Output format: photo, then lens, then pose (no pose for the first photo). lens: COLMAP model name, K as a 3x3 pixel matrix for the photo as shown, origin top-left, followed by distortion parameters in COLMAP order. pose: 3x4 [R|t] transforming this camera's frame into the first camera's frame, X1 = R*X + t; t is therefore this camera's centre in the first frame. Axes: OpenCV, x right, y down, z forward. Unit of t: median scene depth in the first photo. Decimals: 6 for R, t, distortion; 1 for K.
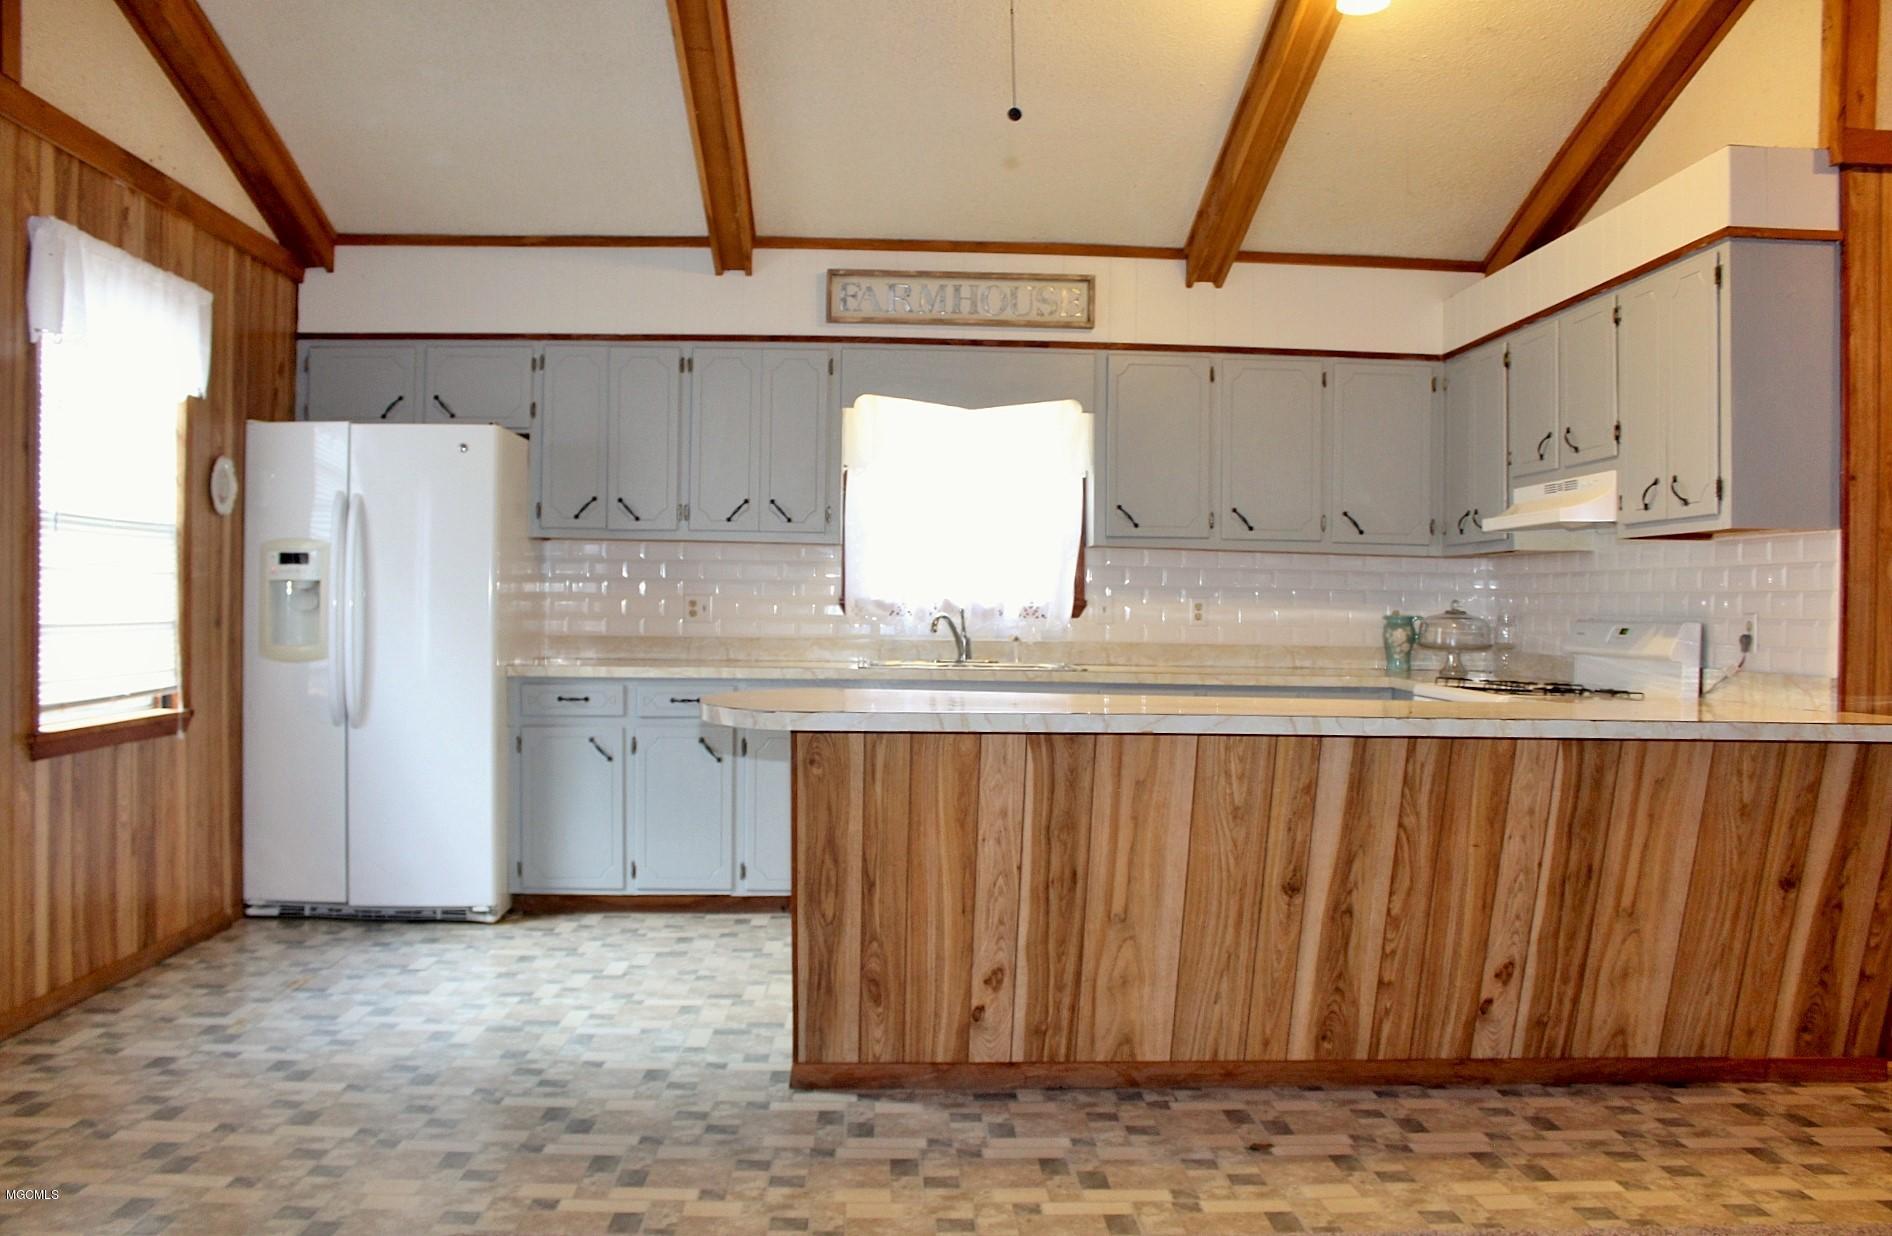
lens RADIAL K [[1570.0, 0, 922.0], [0, 1570.0, 632.8], [0, 0, 1]] dist [-0.169416, 0.152636]
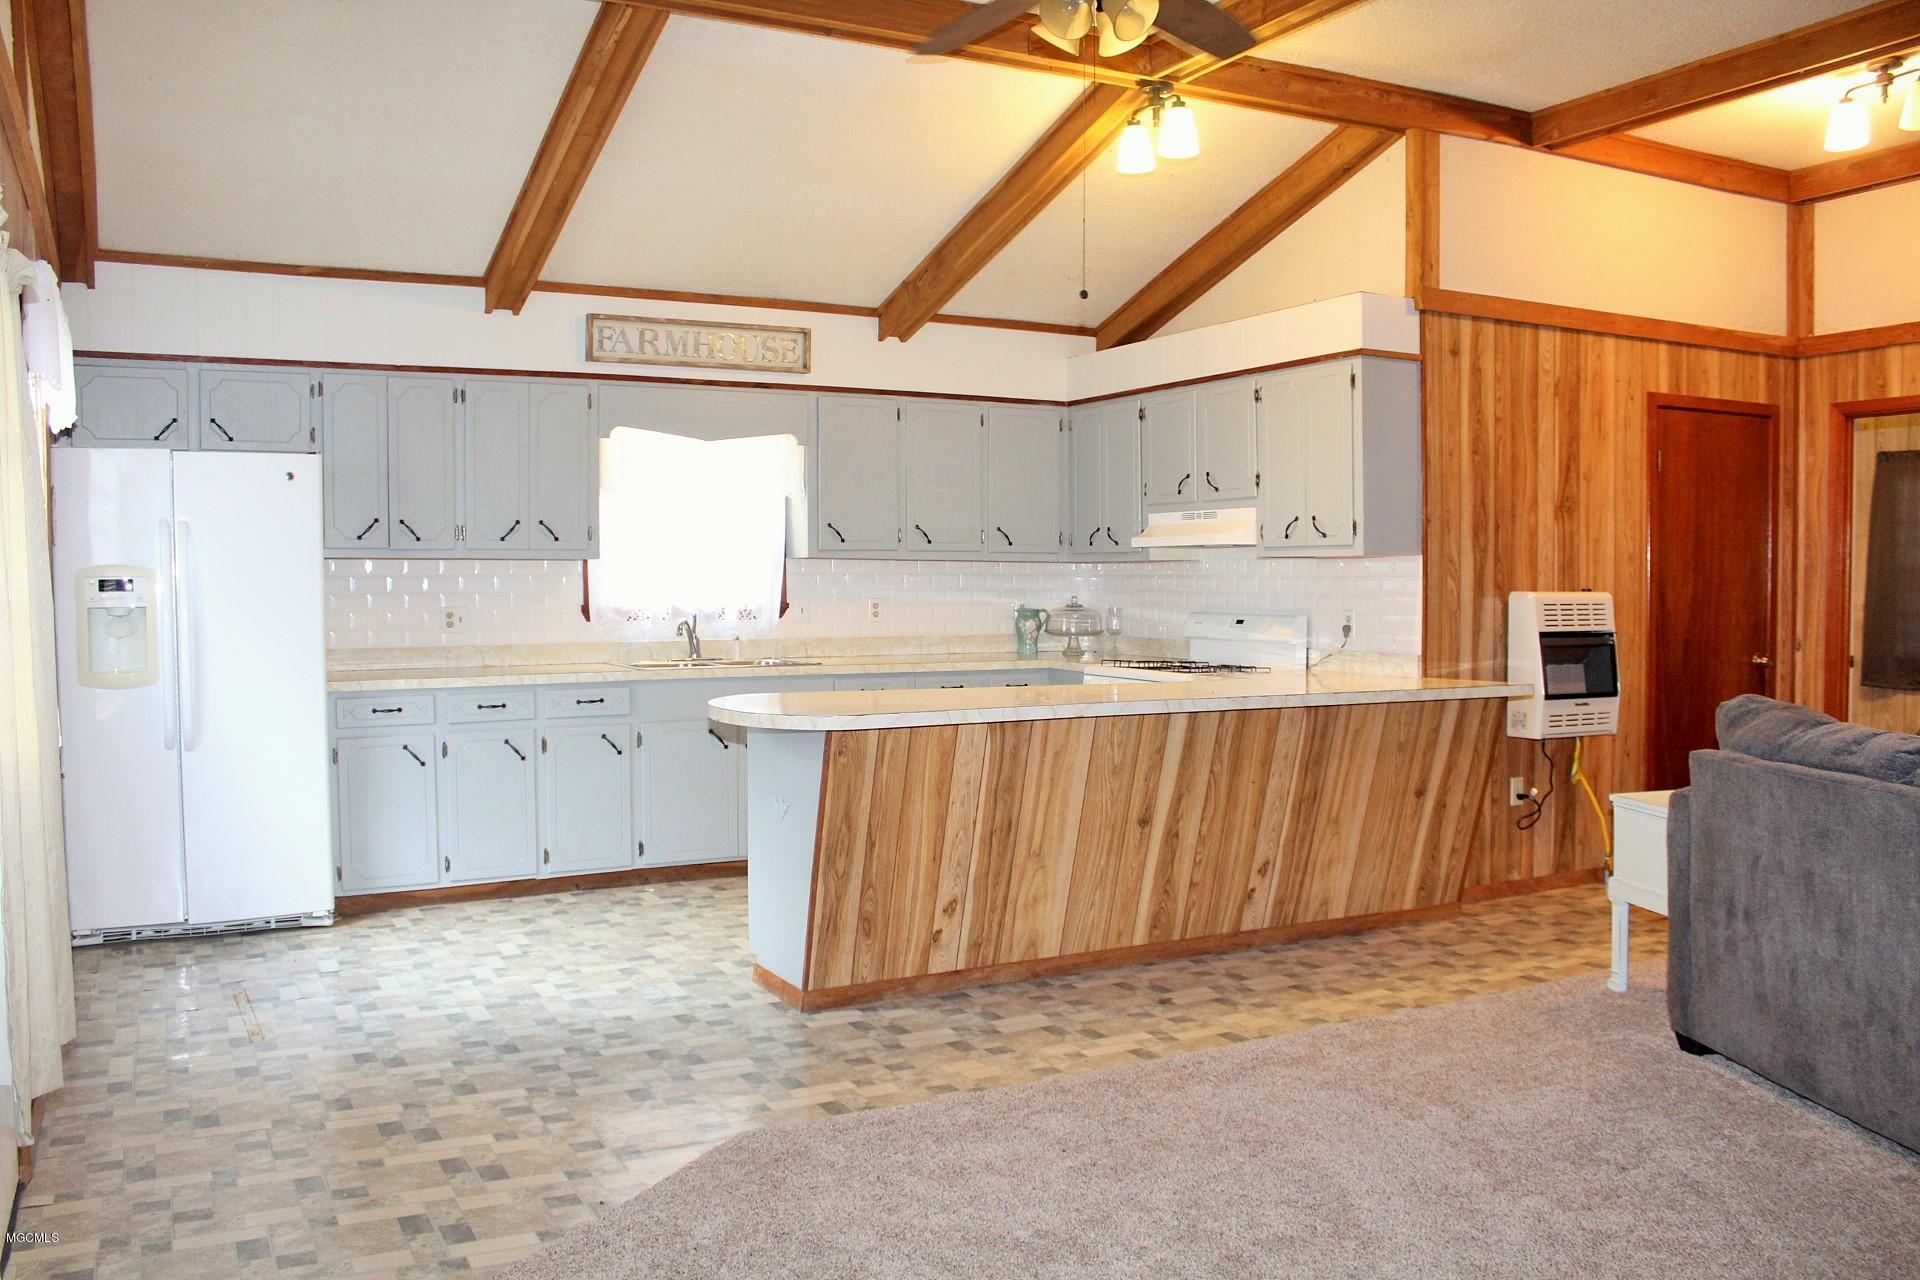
lens RADIAL K [[1577.7, 0, 948.2], [0, 1577.7, 660.0], [0, 0, 1]] dist [-0.175041, 0.155010]
pose [[0.897517, -0.039208, 0.439233, -0.519771], [0.022284, 0.998800, 0.043622, -0.045351], [-0.440416, -0.029364, 0.897314, -0.186196]]
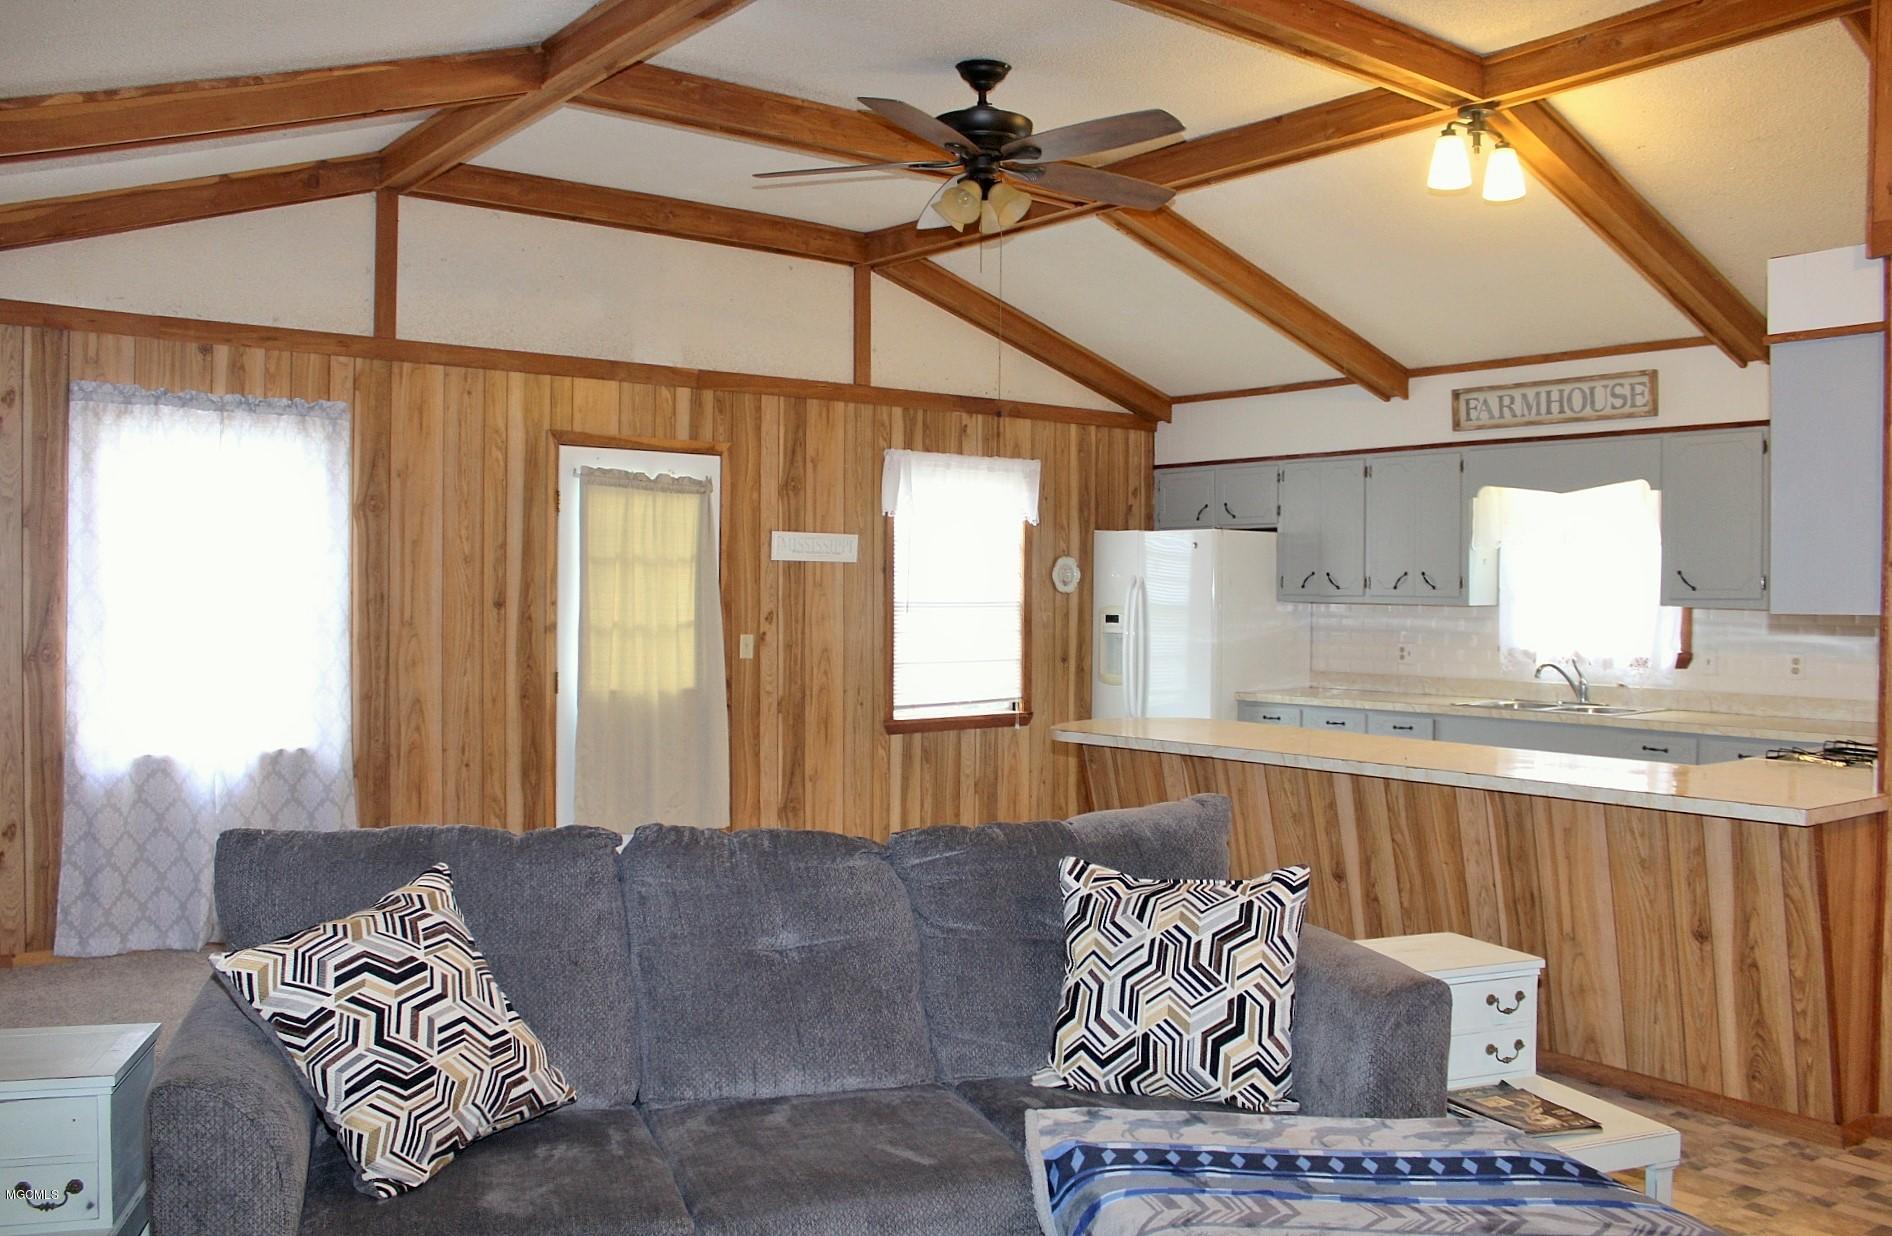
lens RADIAL K [[1570.0, 0, 922.0], [0, 1570.0, 632.8], [0, 0, 1]] dist [-0.169416, 0.152636]
pose [[0.583904, 0.010511, -0.811754, 1.120997], [-0.011779, 0.999921, 0.004475, -0.056868], [0.811737, 0.006949, 0.583982, -0.130465]]
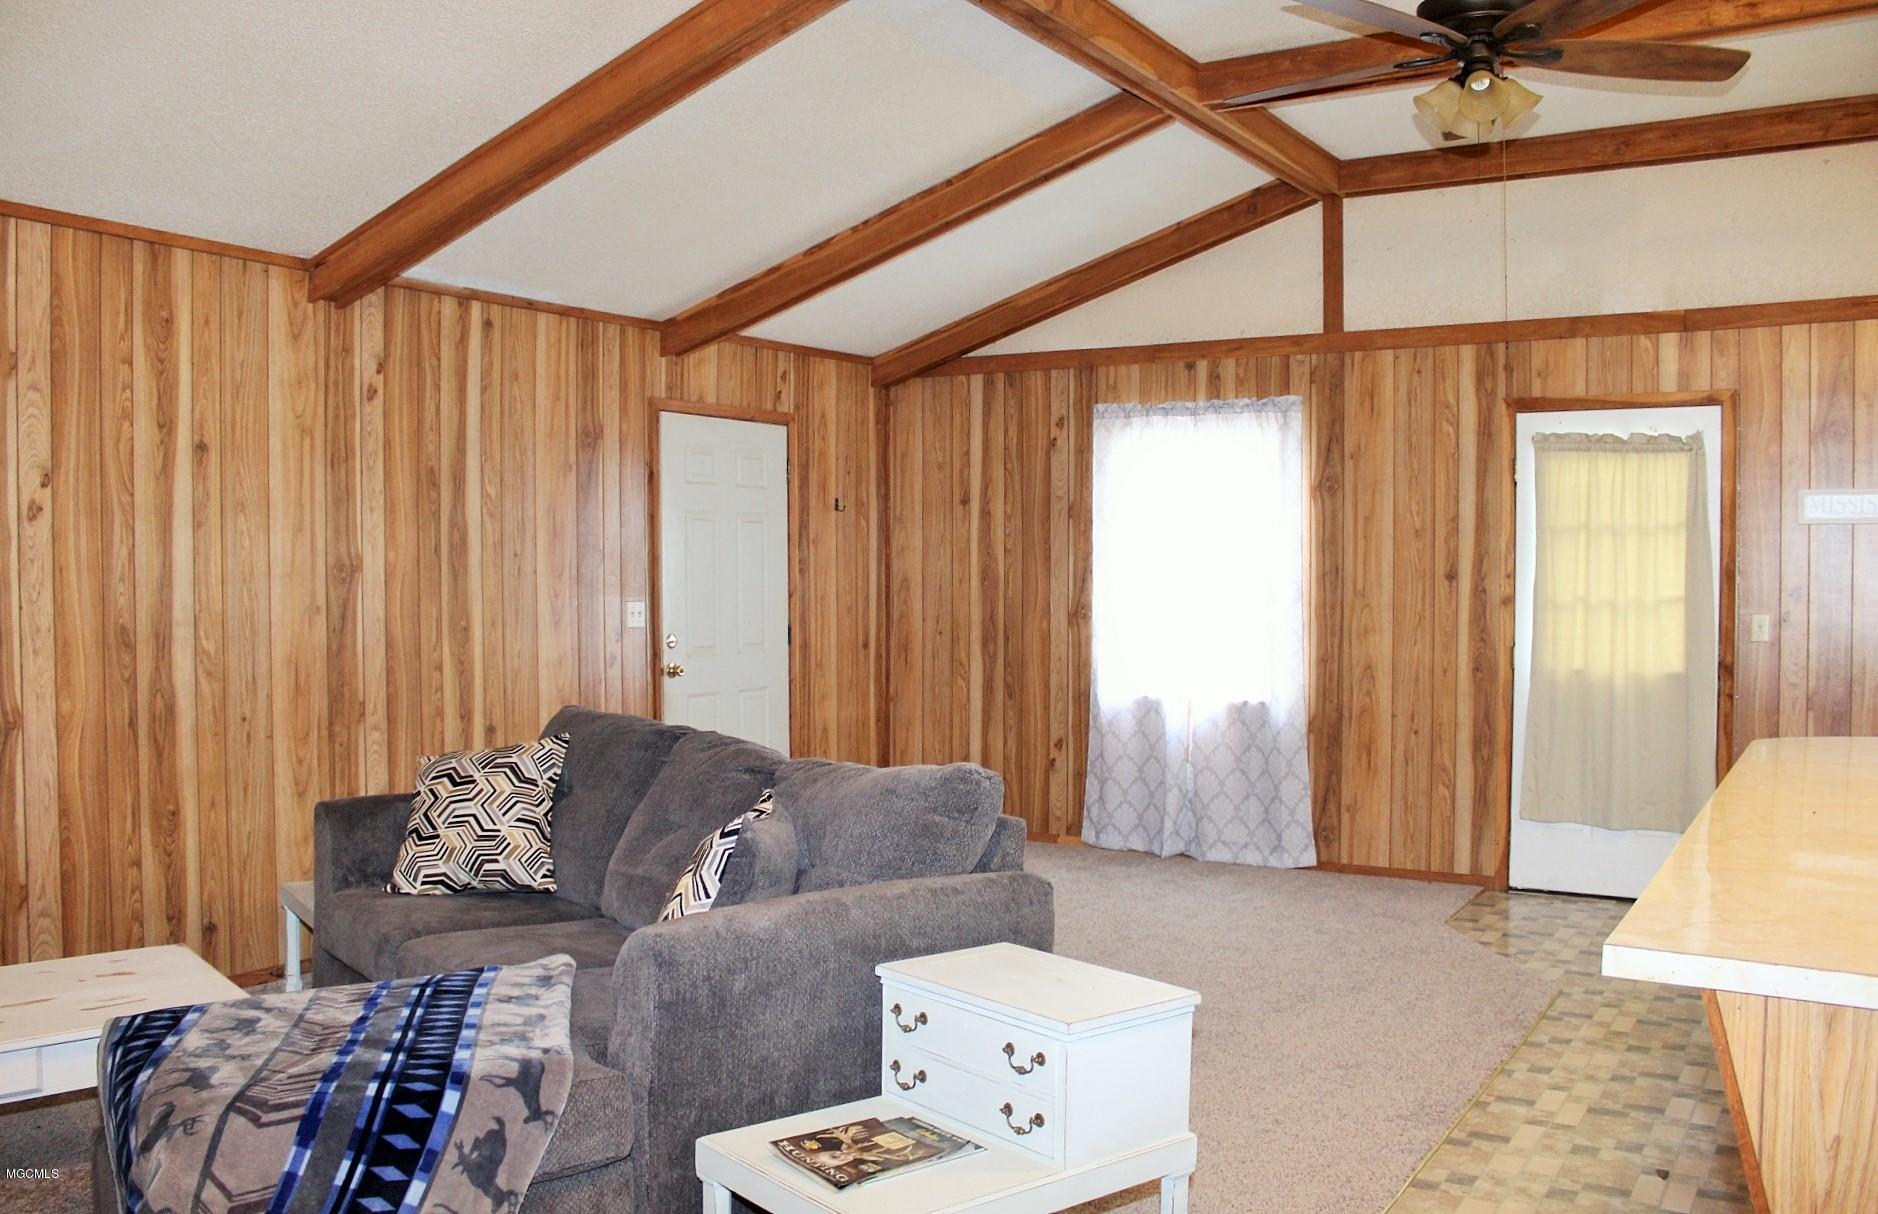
lens RADIAL K [[1567.9, 0, 927.0], [0, 1567.9, 608.9], [0, 0, 1]] dist [-0.157498, 0.139720]
pose [[-0.554930, 0.007057, -0.831867, 1.220805], [-0.020406, 0.999548, 0.022092, -0.065809], [0.831647, 0.029235, -0.554535, 1.009212]]
